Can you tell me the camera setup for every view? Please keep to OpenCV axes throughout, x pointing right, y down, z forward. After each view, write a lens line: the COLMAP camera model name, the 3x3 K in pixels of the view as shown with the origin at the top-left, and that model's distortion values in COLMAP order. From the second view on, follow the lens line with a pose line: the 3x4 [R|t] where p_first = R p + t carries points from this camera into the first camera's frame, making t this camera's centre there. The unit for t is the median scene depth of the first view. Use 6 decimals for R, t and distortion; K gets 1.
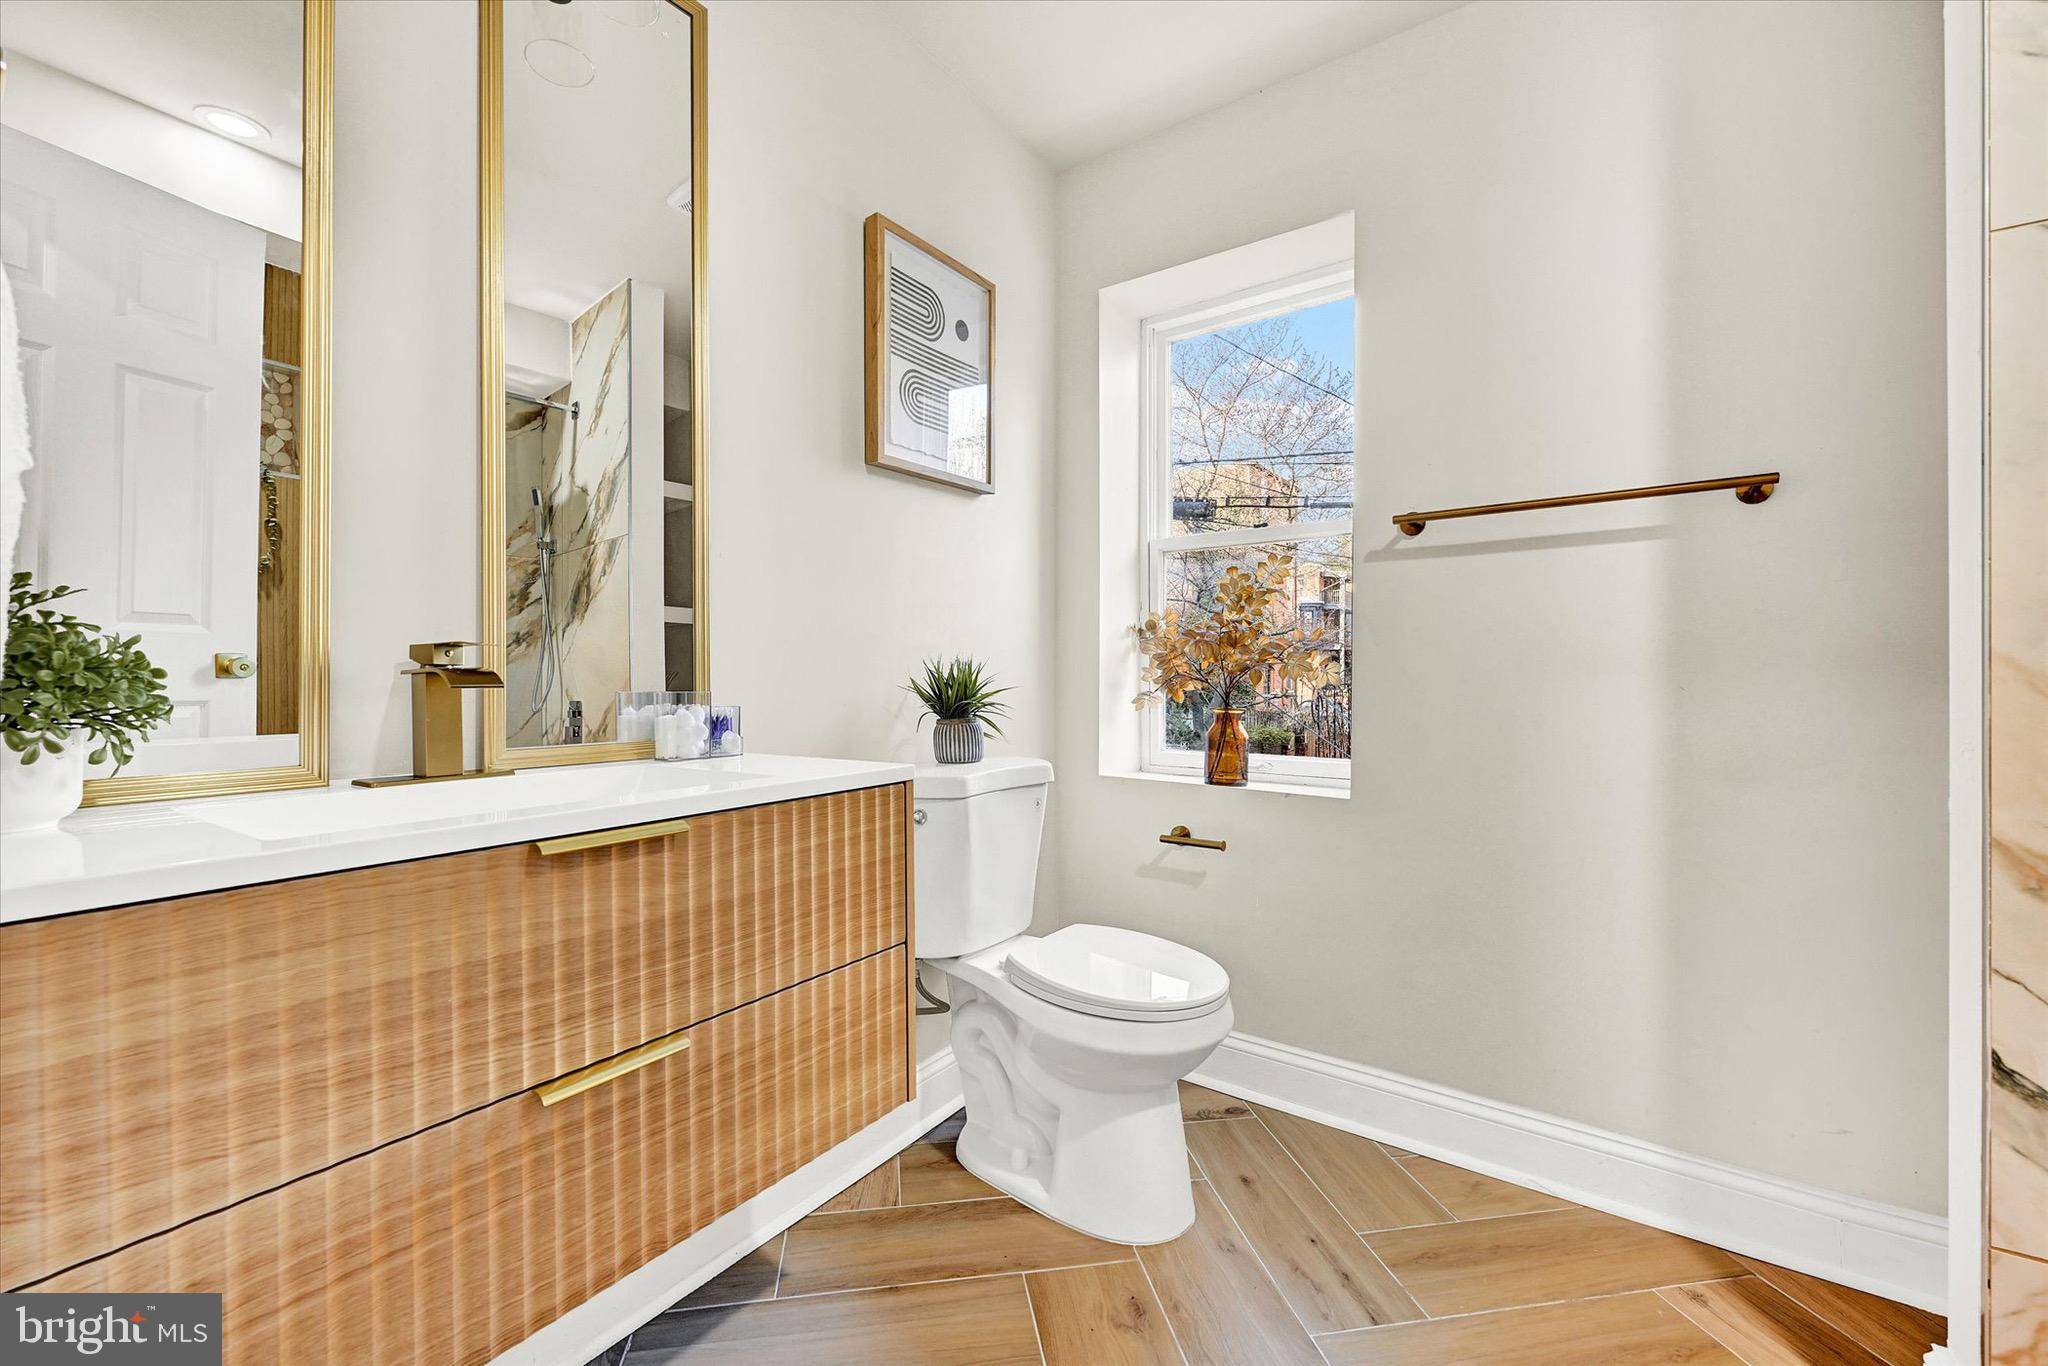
lens RADIAL K [[826.3, 0, 1020.2], [0, 826.3, 681.3], [0, 0, 1]] dist [-0.001791, -0.000423]
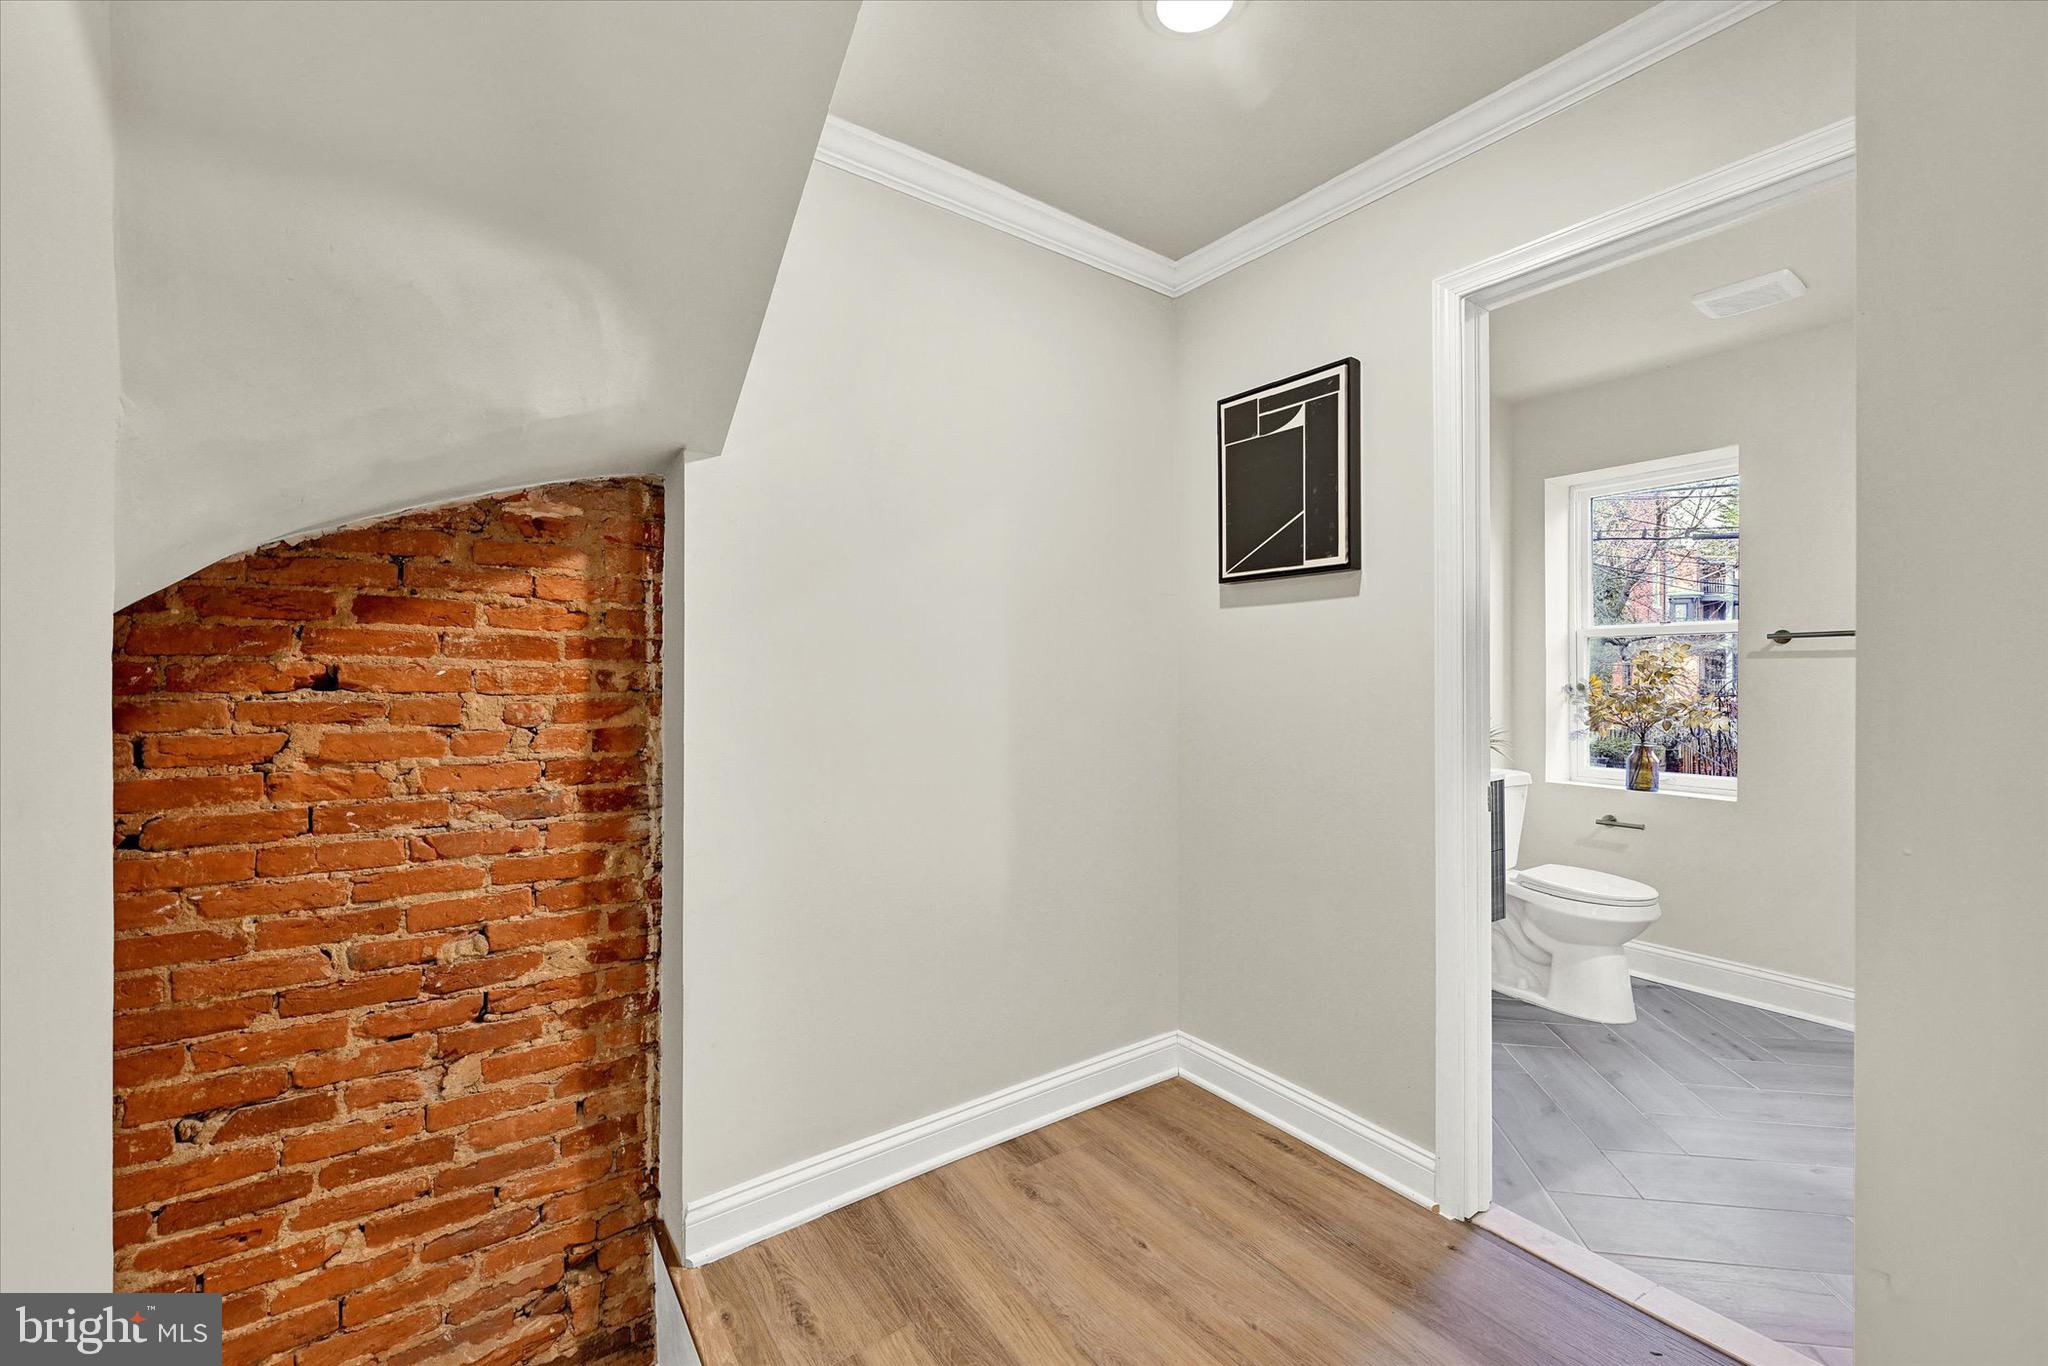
lens RADIAL K [[826.3, 0, 1027.6], [0, 826.3, 677.4], [0, 0, 1]] dist [-0.001791, -0.000423]
pose [[0.945000, -0.002717, -0.327060, -0.349856], [0.000698, 0.999980, -0.006289, -0.084051], [0.327071, 0.005715, 0.944983, -0.894332]]
